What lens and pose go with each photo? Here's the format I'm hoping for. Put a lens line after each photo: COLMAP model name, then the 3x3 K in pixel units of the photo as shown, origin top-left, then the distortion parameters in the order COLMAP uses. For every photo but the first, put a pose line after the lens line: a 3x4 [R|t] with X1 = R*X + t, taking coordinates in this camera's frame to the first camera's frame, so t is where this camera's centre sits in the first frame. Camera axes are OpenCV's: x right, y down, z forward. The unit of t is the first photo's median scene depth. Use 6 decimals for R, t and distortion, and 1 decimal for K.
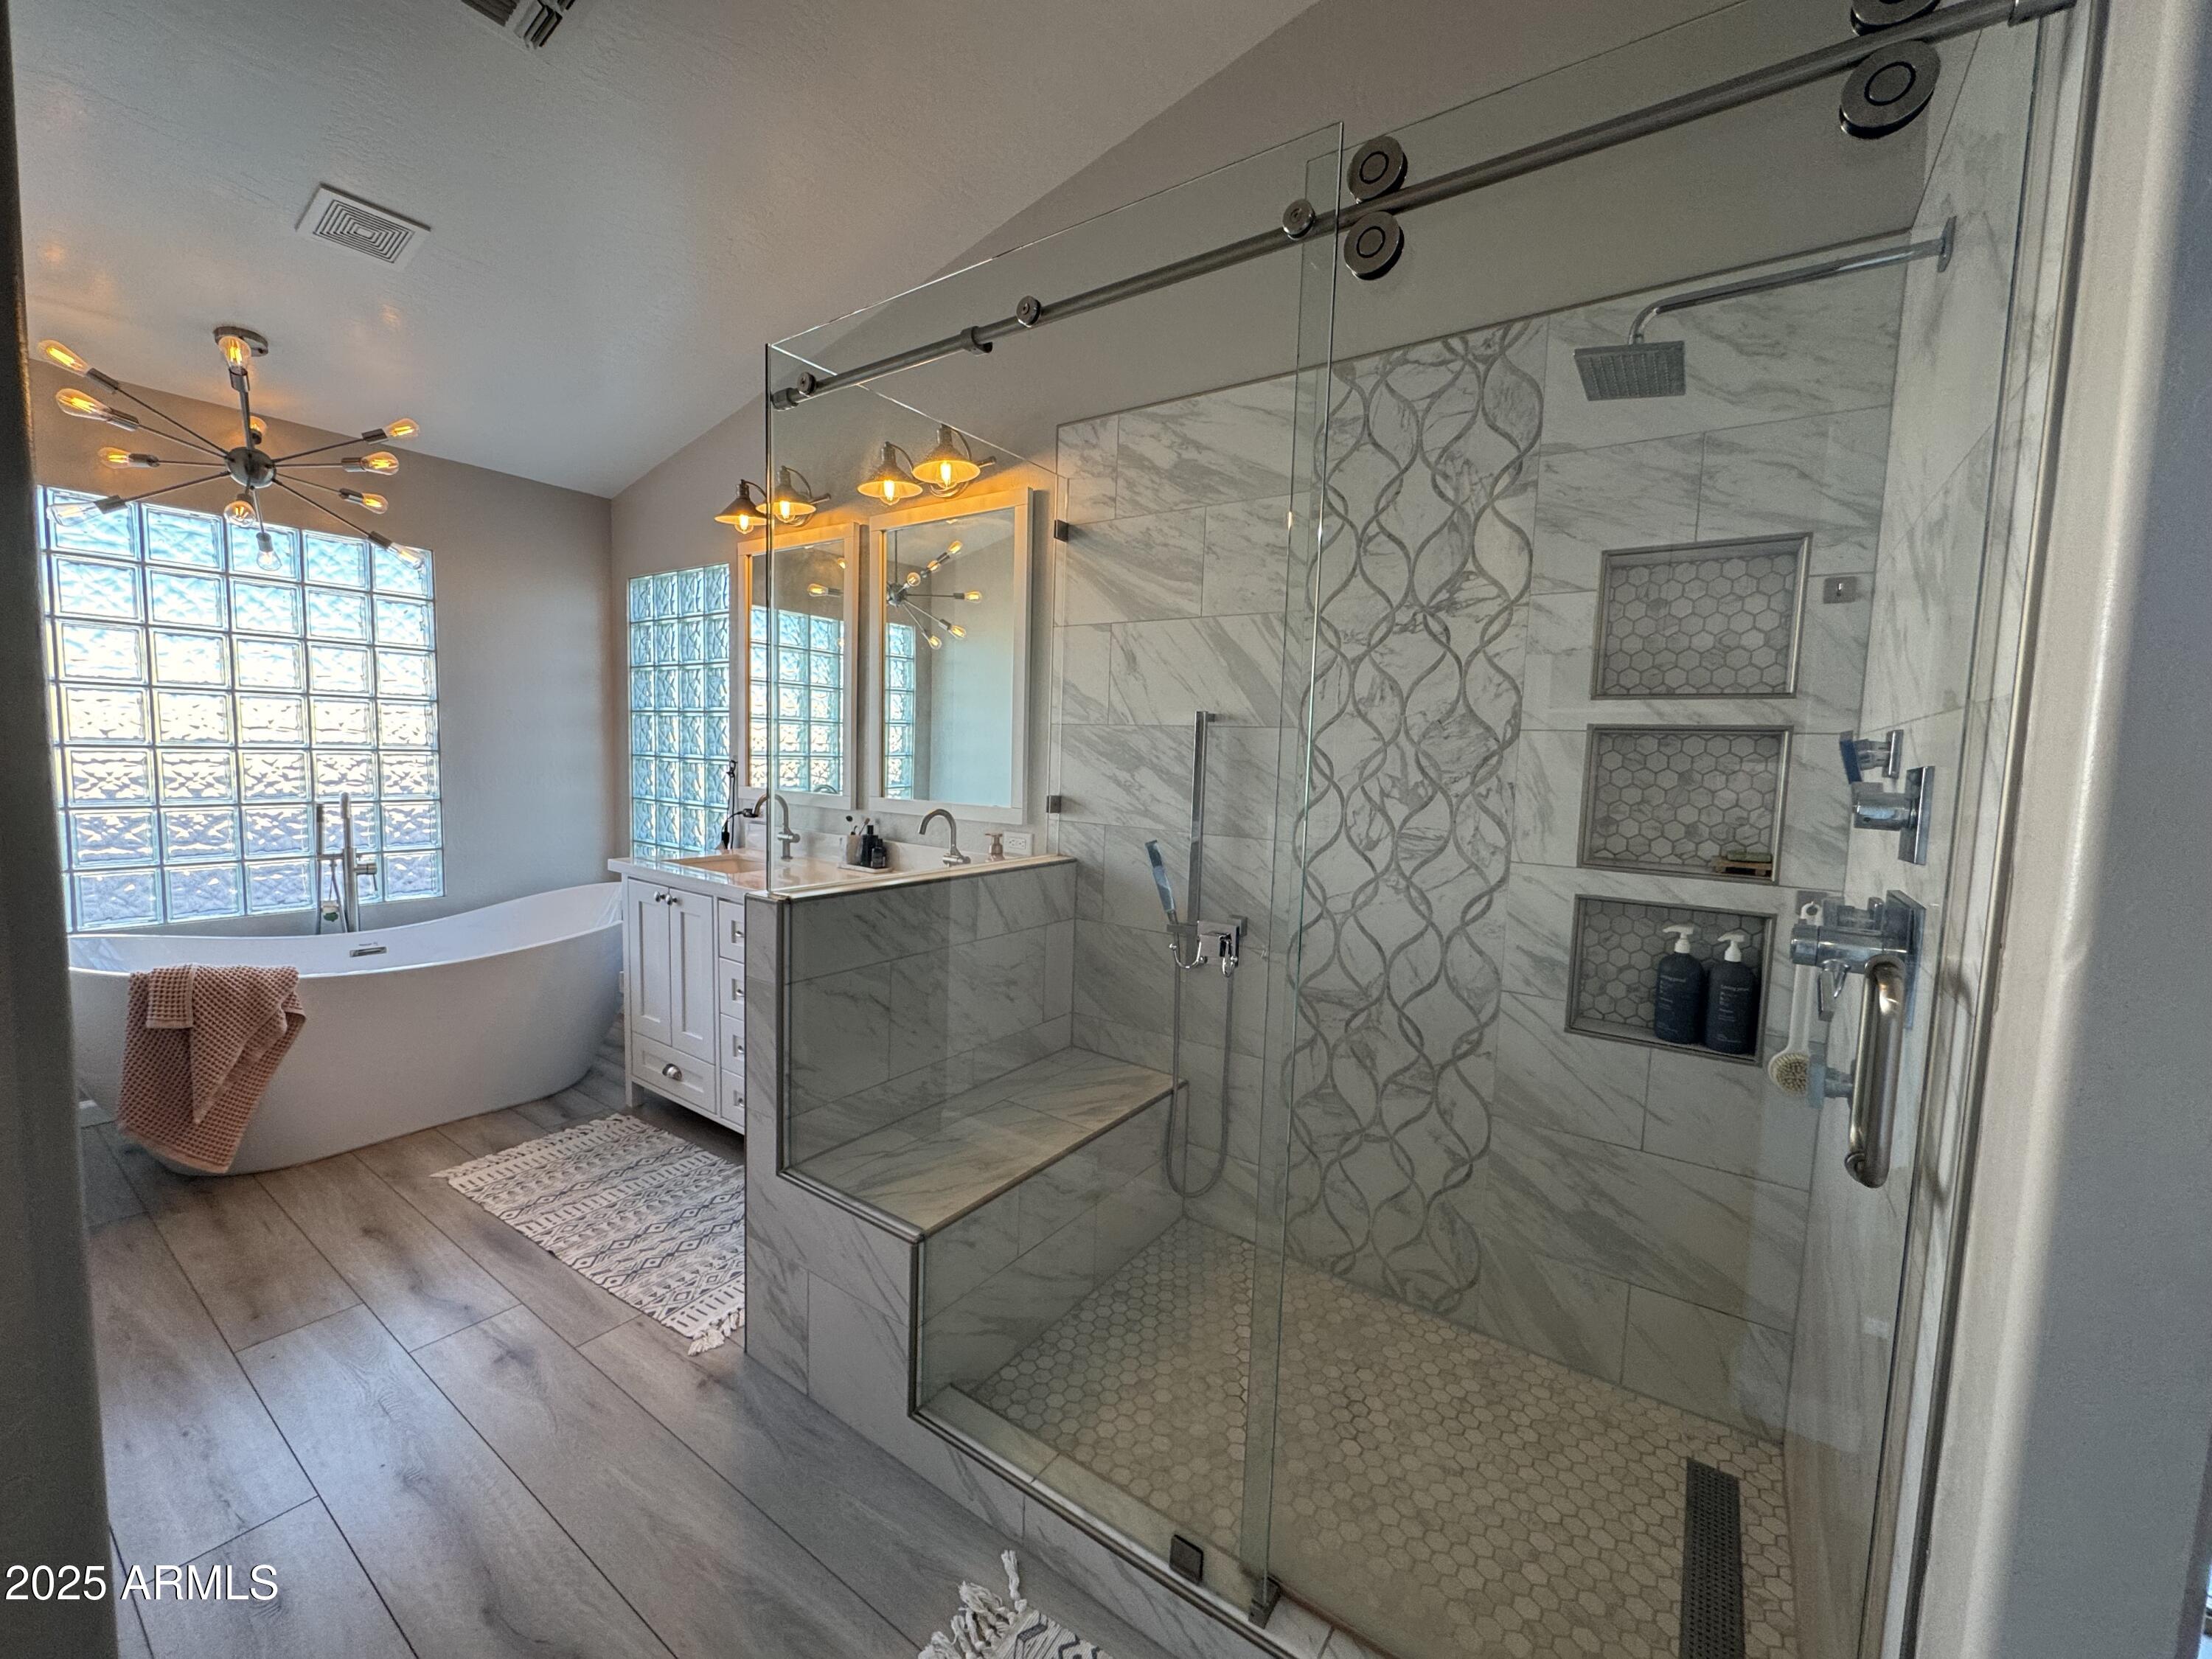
lens RADIAL K [[894.4, 0, 1106.0], [0, 894.4, 829.5], [0, 0, 1]] dist [0.011051, 0.000052]
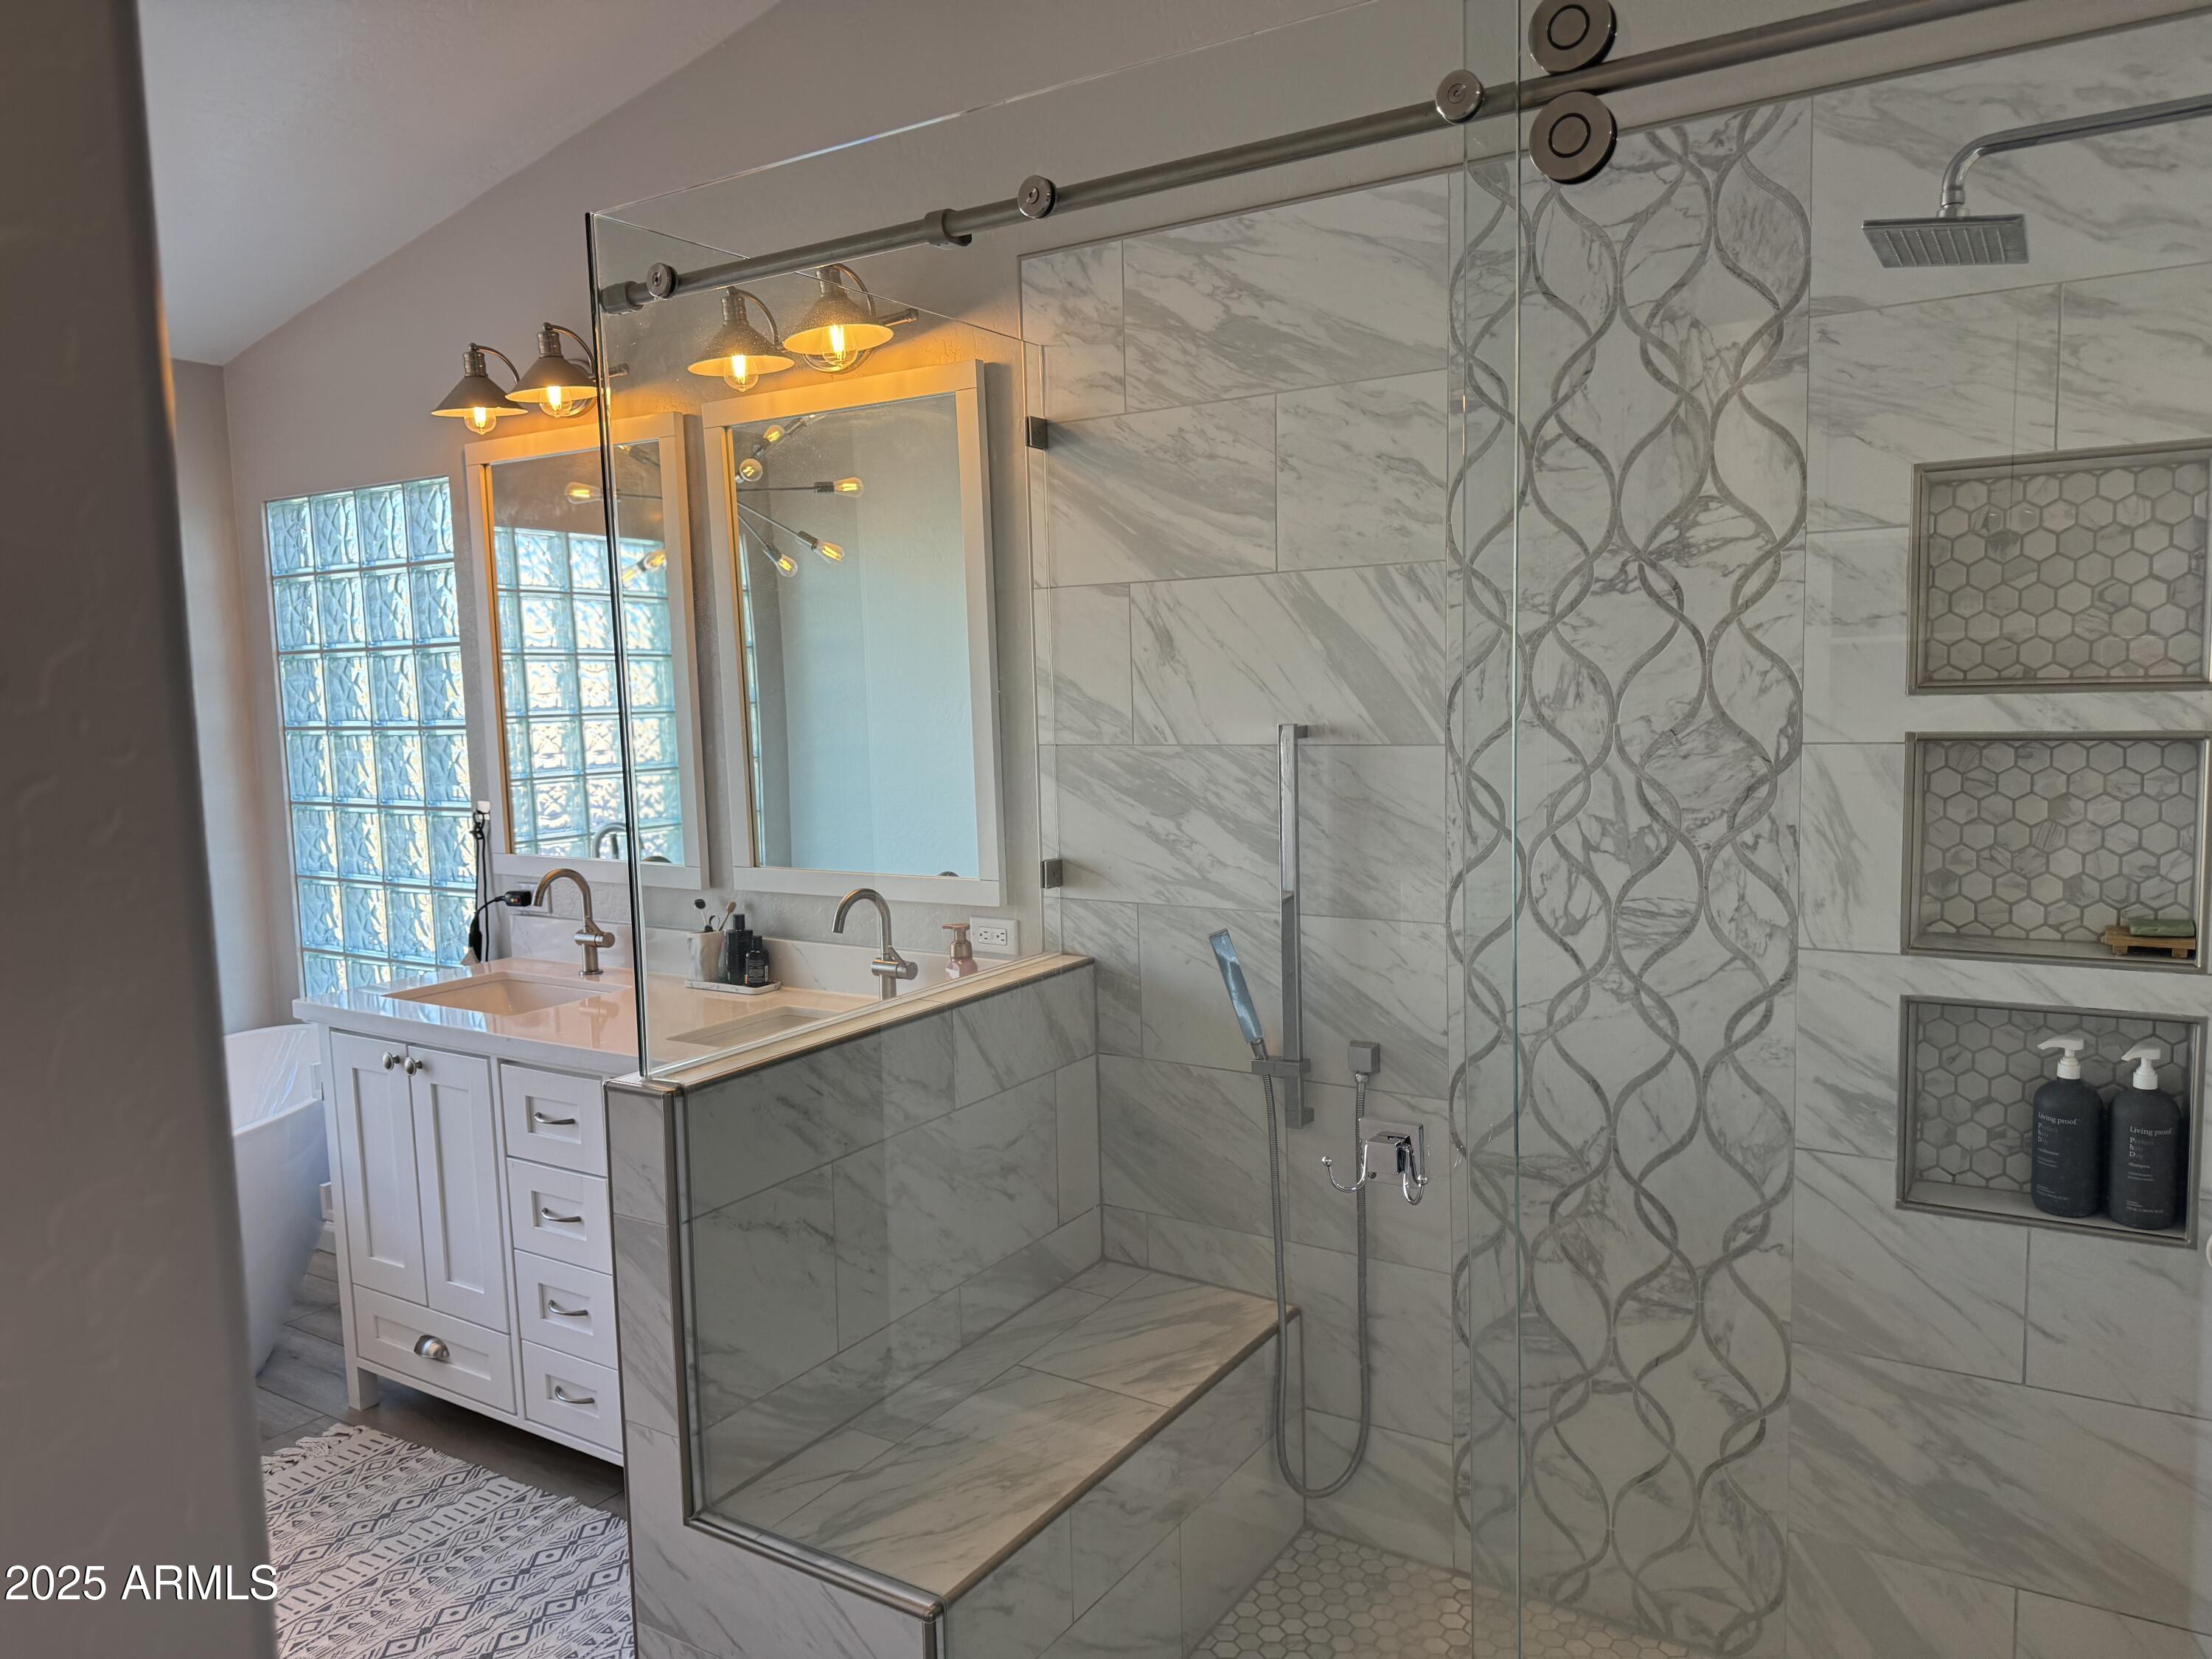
lens RADIAL K [[1565.0, 0, 1105.8], [0, 1565.0, 843.2], [0, 0, 1]] dist [0.098900, -0.120925]
pose [[0.997392, -0.063863, 0.033638, -0.069151], [0.063239, 0.997812, 0.019309, -0.084405], [-0.034798, -0.017131, 0.999248, -0.106652]]
